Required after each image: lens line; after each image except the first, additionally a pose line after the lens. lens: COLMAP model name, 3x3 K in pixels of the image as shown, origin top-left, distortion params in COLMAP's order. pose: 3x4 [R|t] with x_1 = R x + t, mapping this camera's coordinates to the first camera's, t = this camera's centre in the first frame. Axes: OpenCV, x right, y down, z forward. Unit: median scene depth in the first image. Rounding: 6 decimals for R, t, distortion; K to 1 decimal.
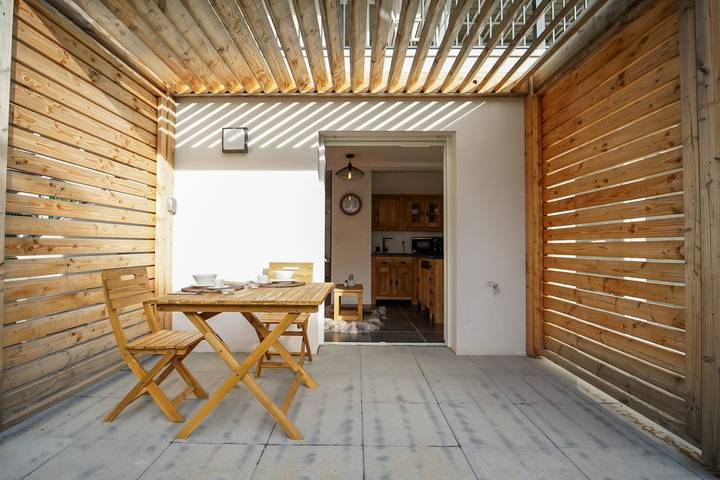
lens RADIAL K [[350.3, 0, 359.1], [0, 350.3, 239.9], [0, 0, 1]] dist [-0.018055, -0.001663]
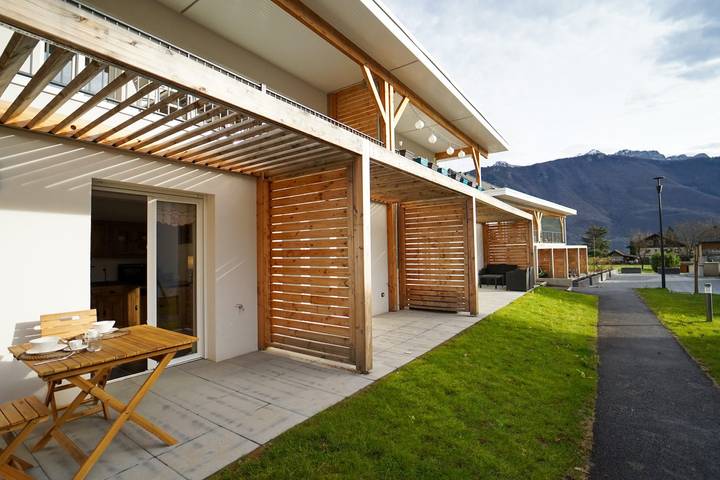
lens RADIAL K [[350.3, 0, 358.1], [0, 350.3, 240.8], [0, 0, 1]] dist [-0.018055, -0.001663]
pose [[0.573028, 0.005318, 0.819519, -0.711862], [0.003450, 0.999954, -0.008902, -0.172859], [-0.819529, 0.007929, 0.572983, -0.309977]]
